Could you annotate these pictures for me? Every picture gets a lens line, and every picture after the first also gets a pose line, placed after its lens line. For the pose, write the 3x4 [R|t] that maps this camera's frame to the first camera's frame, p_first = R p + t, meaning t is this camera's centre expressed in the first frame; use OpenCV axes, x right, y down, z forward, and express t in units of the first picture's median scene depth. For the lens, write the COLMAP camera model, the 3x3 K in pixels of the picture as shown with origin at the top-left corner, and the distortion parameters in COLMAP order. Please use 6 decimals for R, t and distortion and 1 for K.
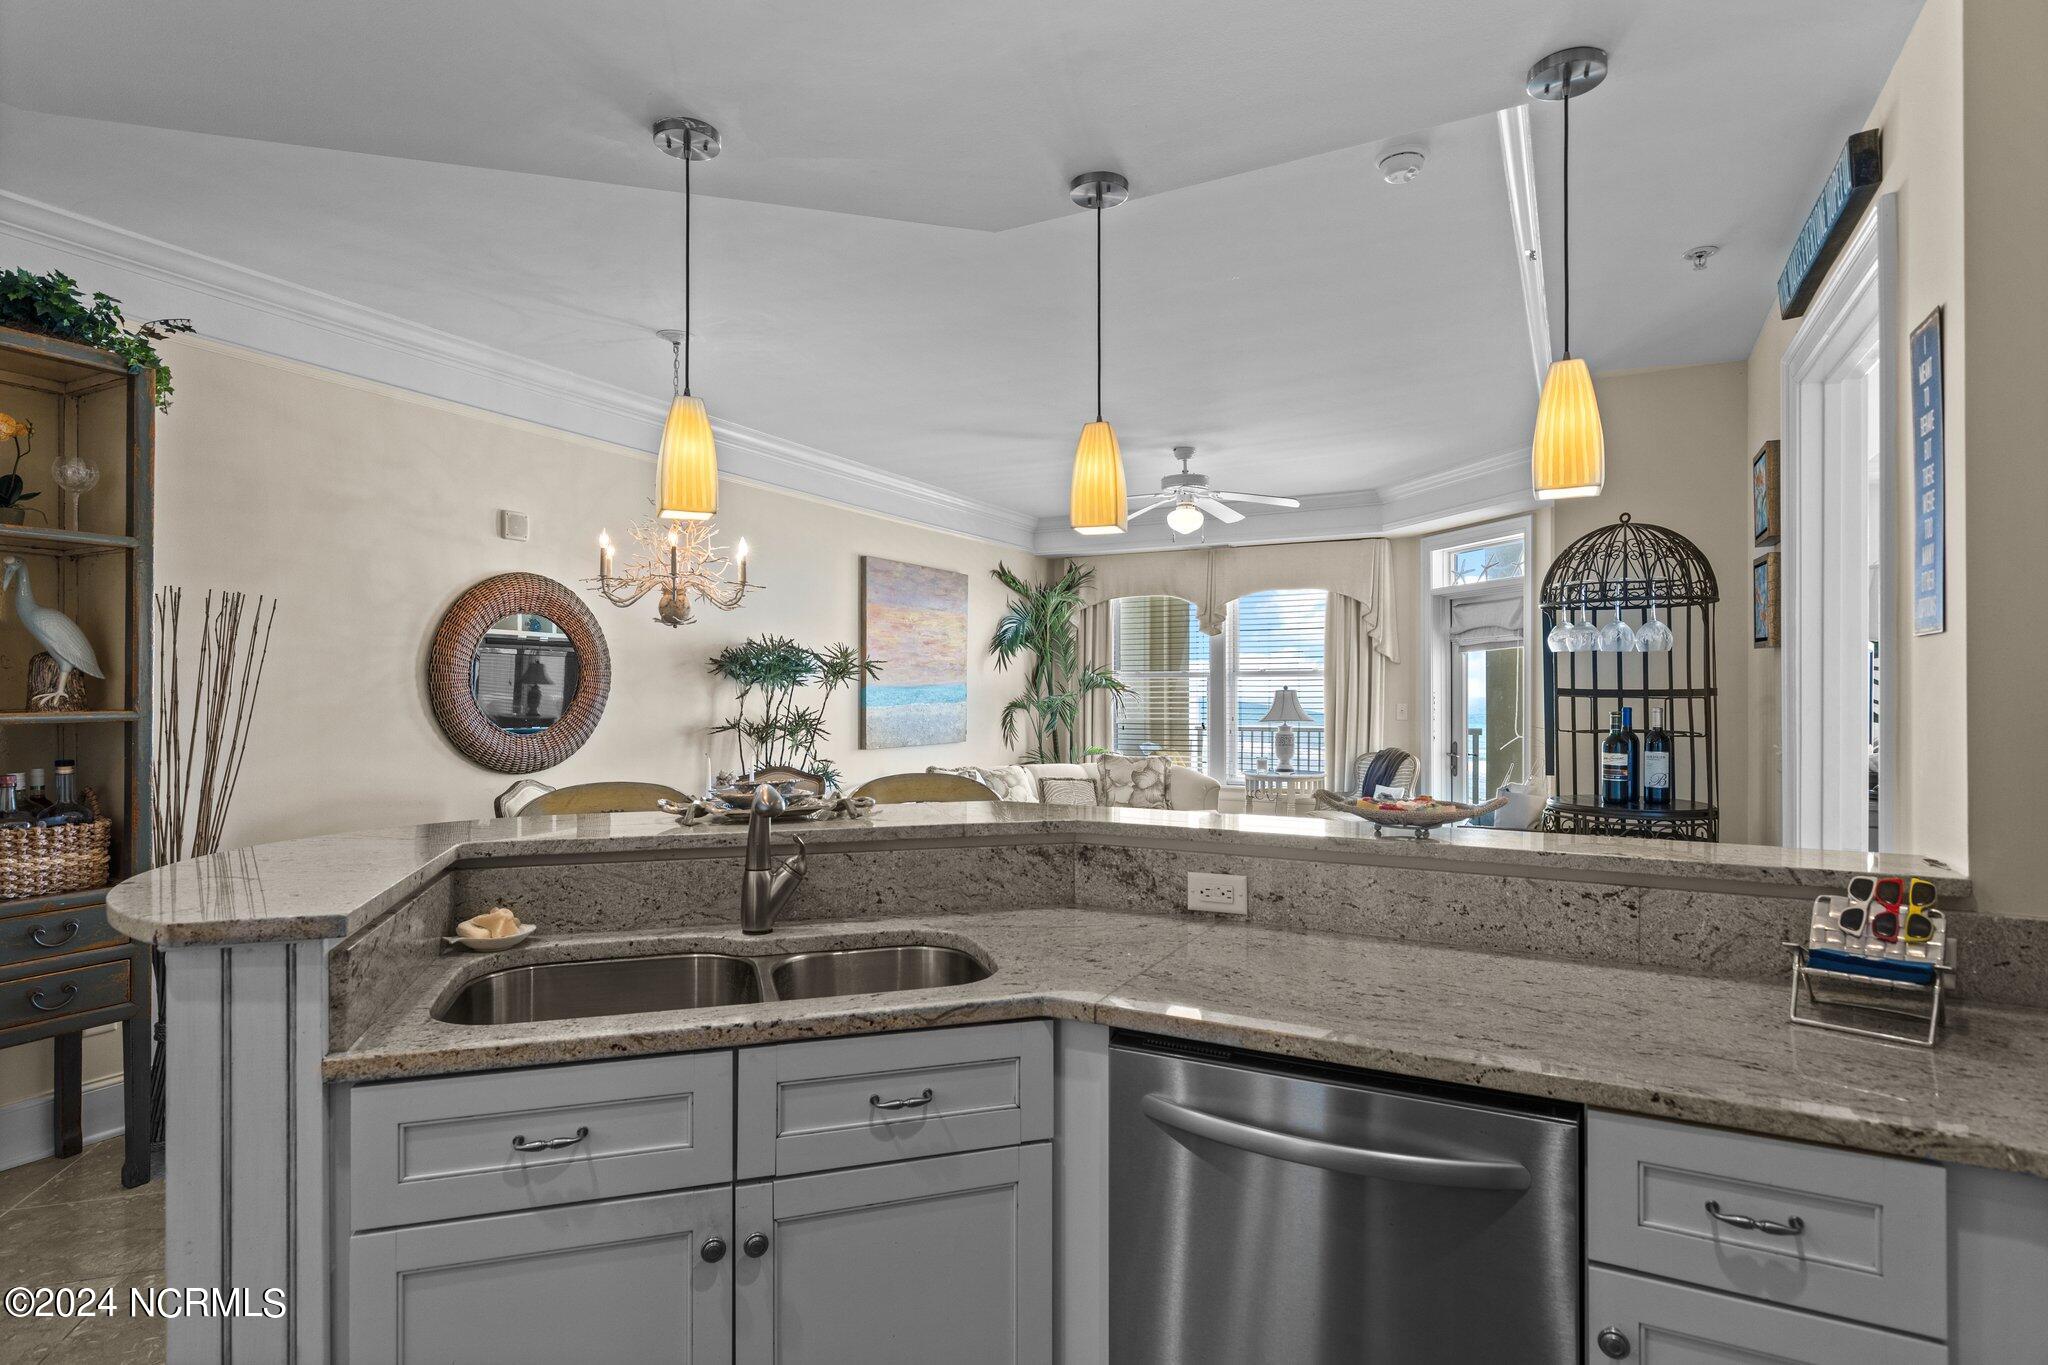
lens RADIAL K [[1038.4, 0, 1024.0], [0, 1038.4, 682.5], [0, 0, 1]] dist [-0.002821, -0.000271]
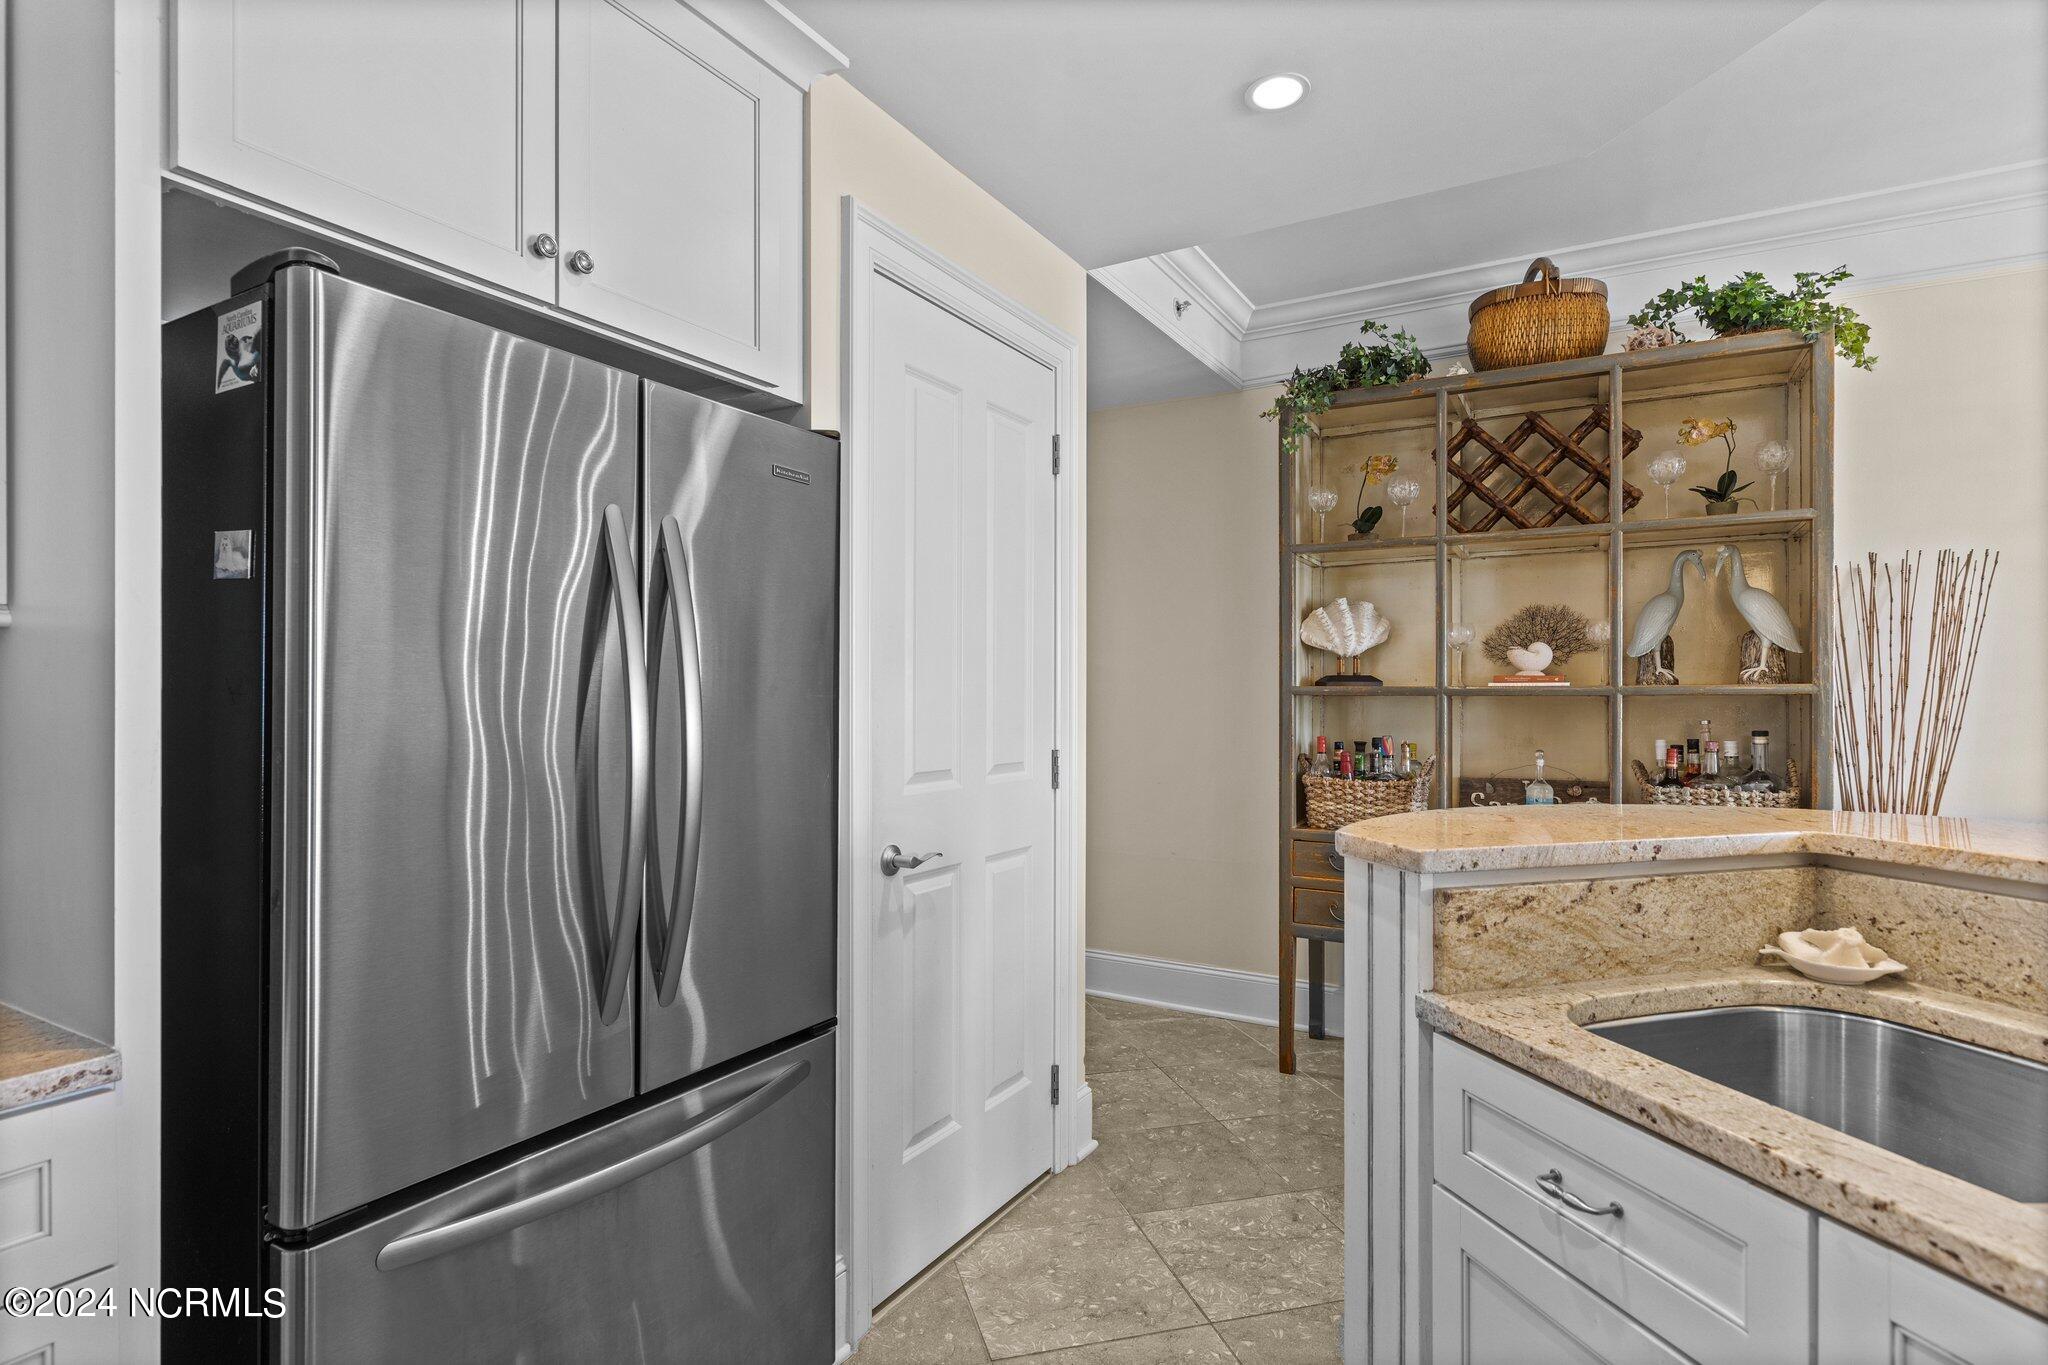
lens RADIAL K [[1038.4, 0, 1024.0], [0, 1038.4, 682.5], [0, 0, 1]] dist [-0.002821, -0.000271]
pose [[-0.034058, -0.013700, -0.999326, 0.227038], [0.011306, 0.999837, -0.014092, 0.048255], [0.999356, -0.011778, -0.033898, 0.433226]]
